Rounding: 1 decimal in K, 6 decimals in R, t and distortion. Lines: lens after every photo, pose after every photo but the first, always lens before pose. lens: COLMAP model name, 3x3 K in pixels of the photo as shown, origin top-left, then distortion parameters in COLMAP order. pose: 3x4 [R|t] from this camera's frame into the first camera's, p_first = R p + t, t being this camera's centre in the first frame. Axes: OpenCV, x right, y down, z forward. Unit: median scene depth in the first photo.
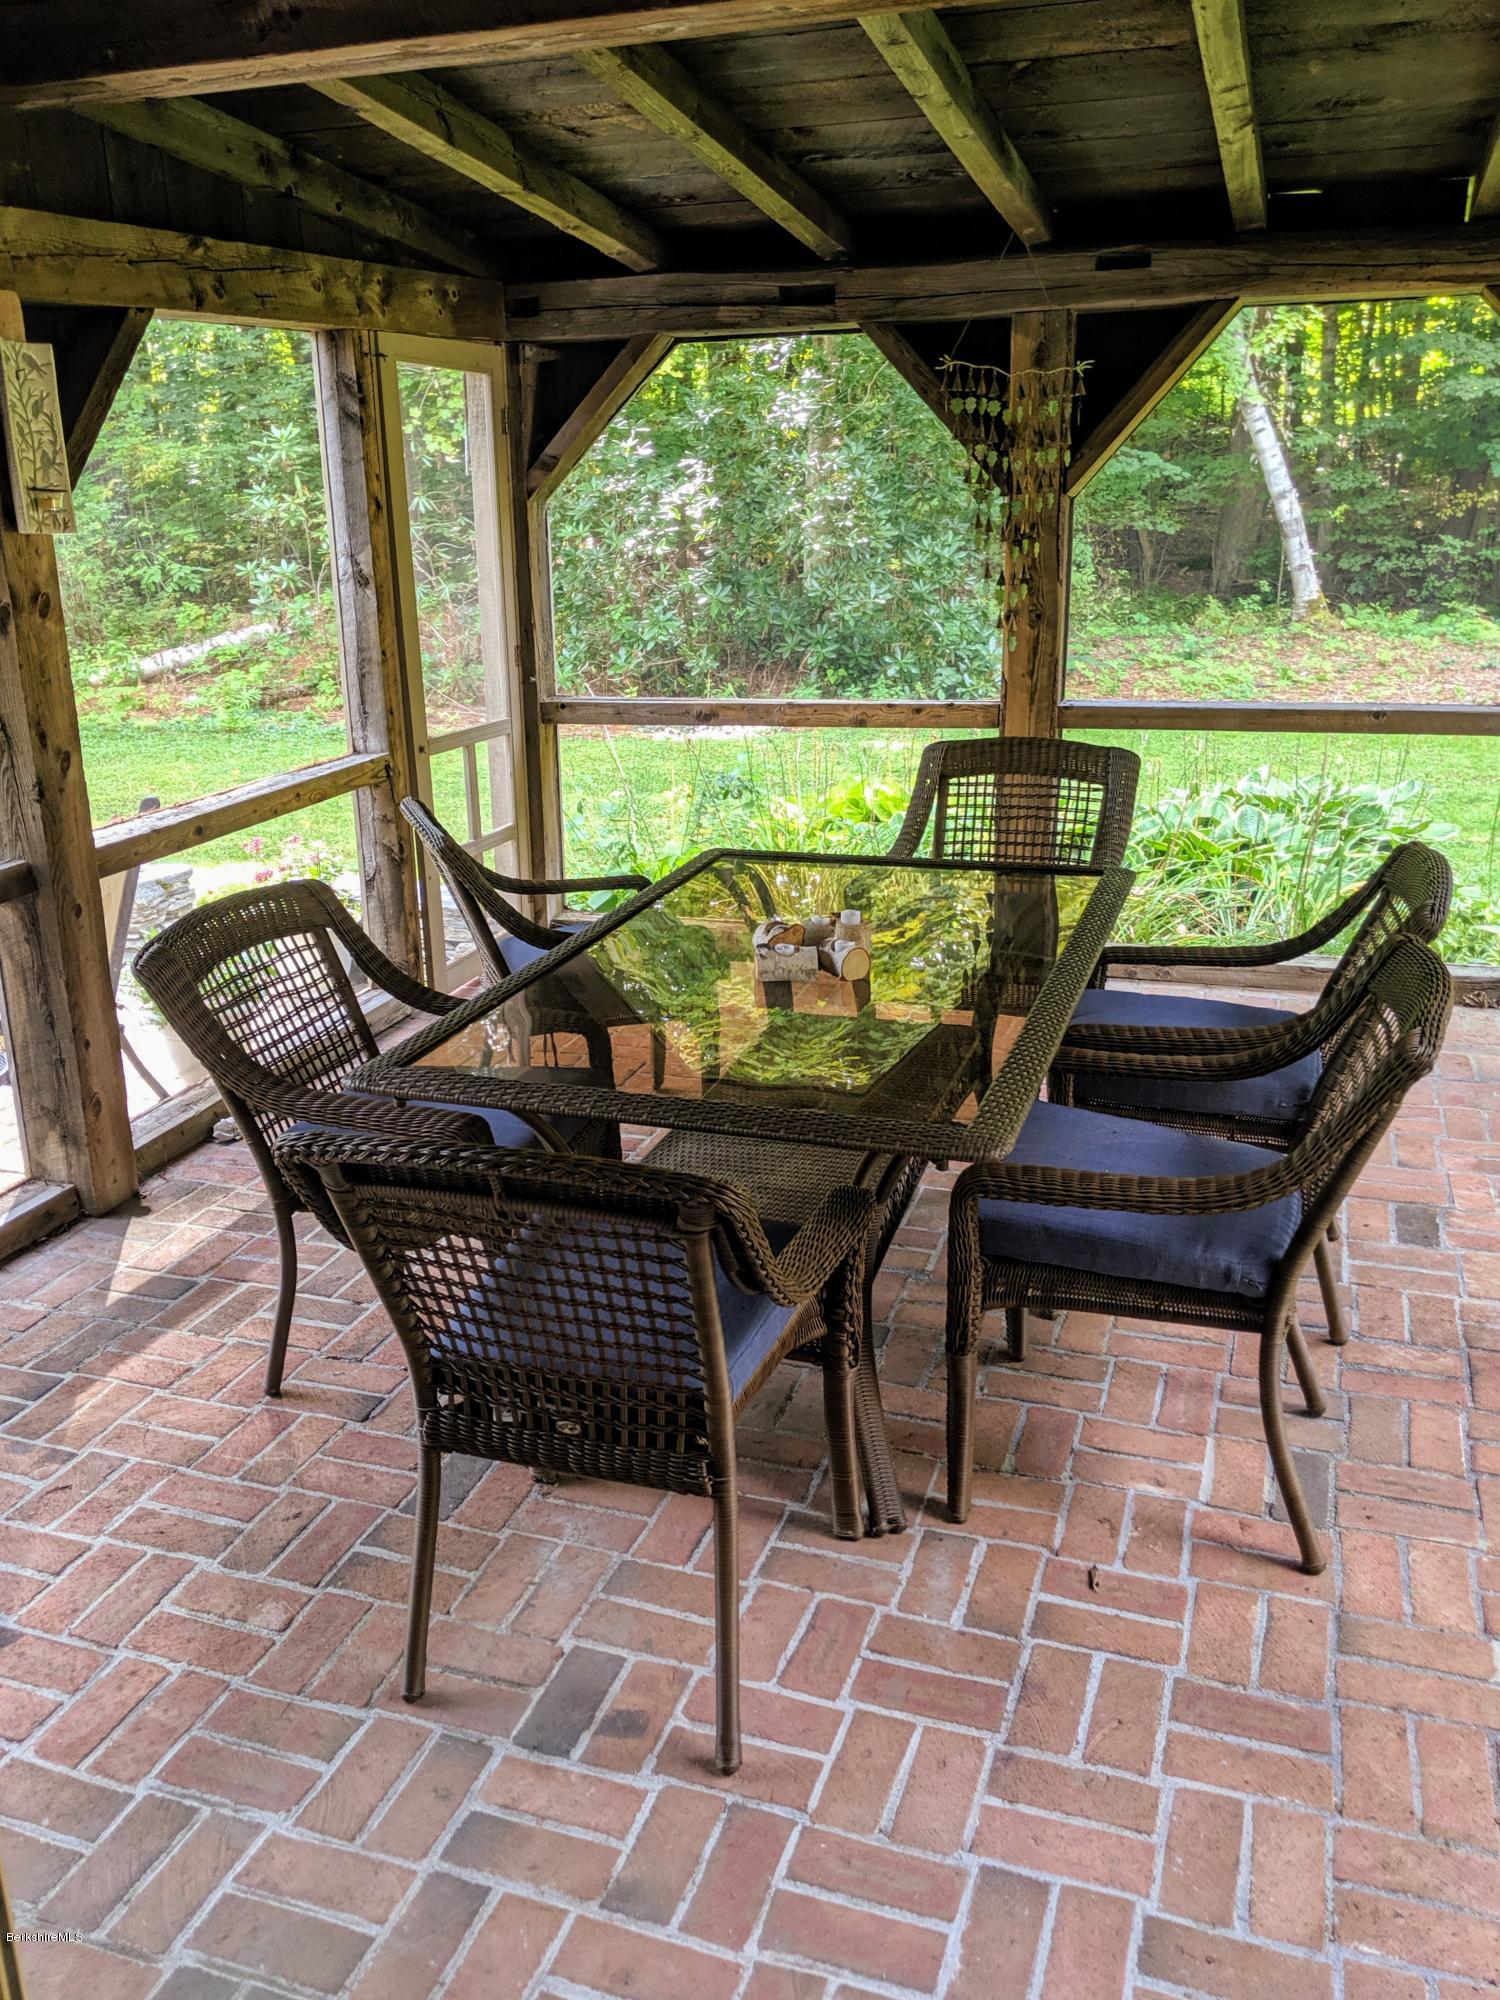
lens RADIAL K [[1726.7, 0, 750.0], [0, 1726.7, 1000.0], [0, 0, 1]] dist [0.048258, -0.096916]
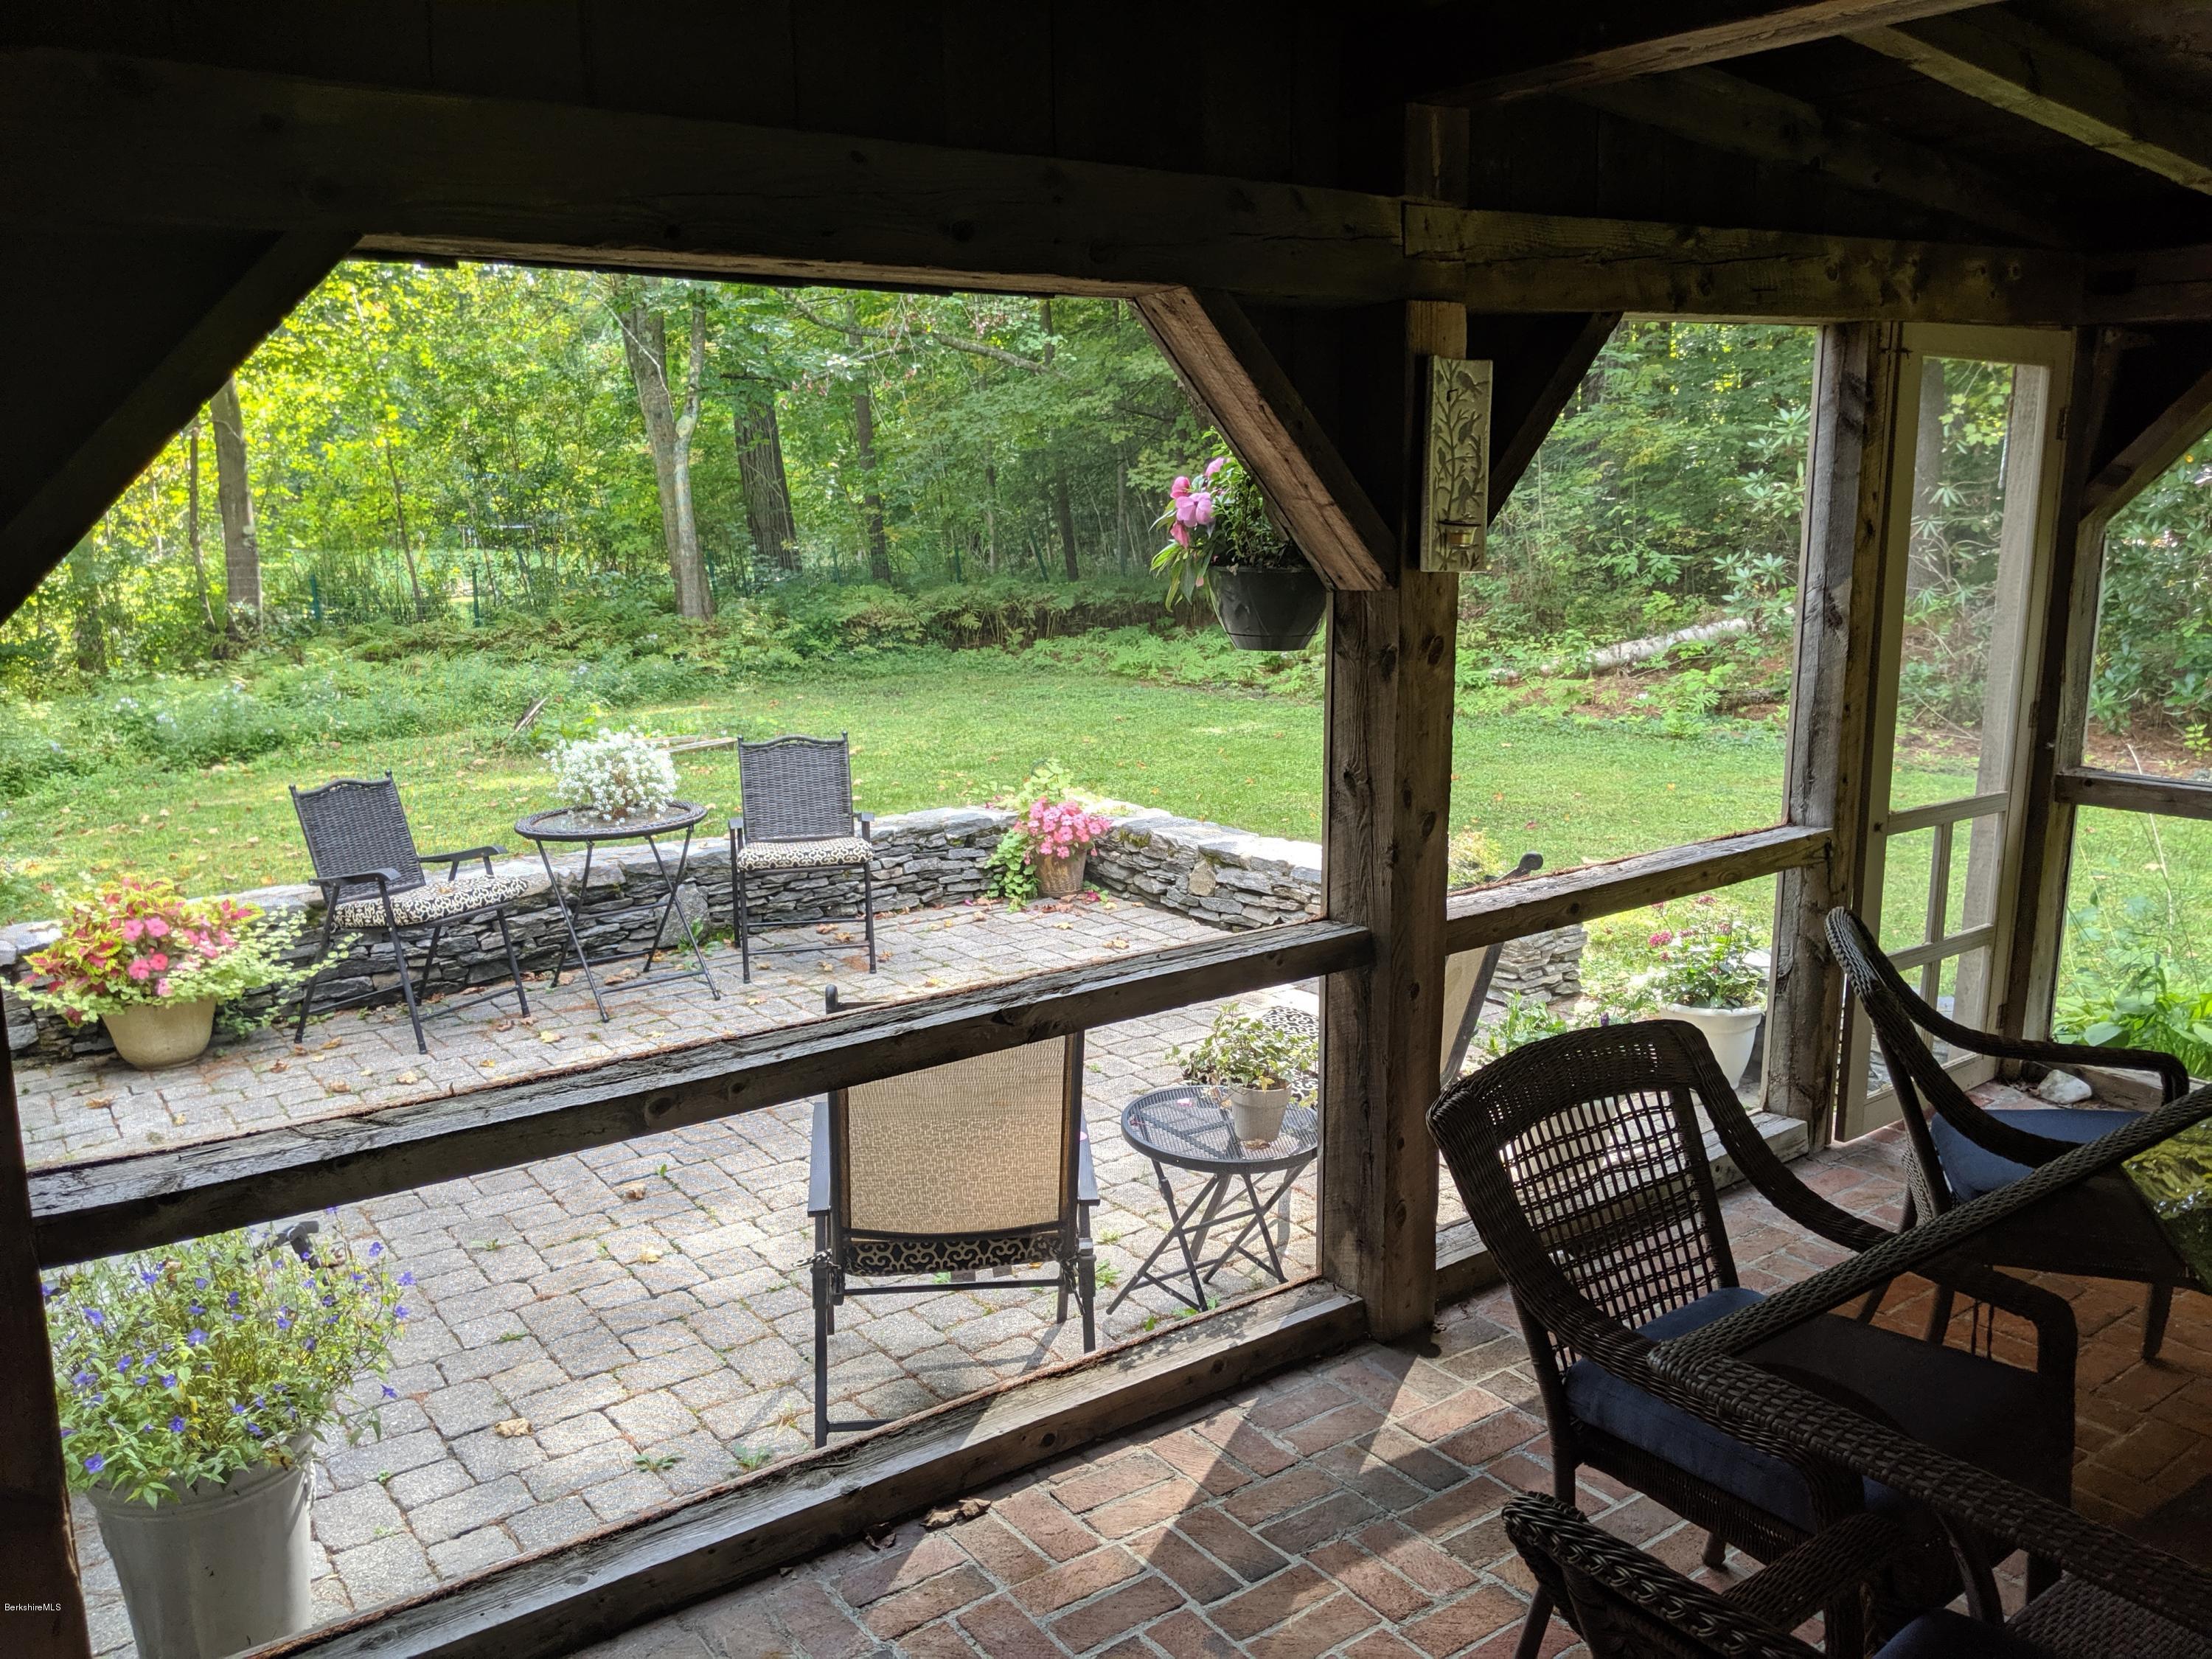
lens RADIAL K [[1802.5, 0, 1106.0], [0, 1802.5, 829.5], [0, 0, 1]] dist [0.079257, -0.125970]
pose [[0.819309, 0.127279, -0.559046, -0.012208], [-0.173717, 0.984324, -0.030489, -0.058978], [0.546401, 0.122095, 0.828576, 0.114389]]
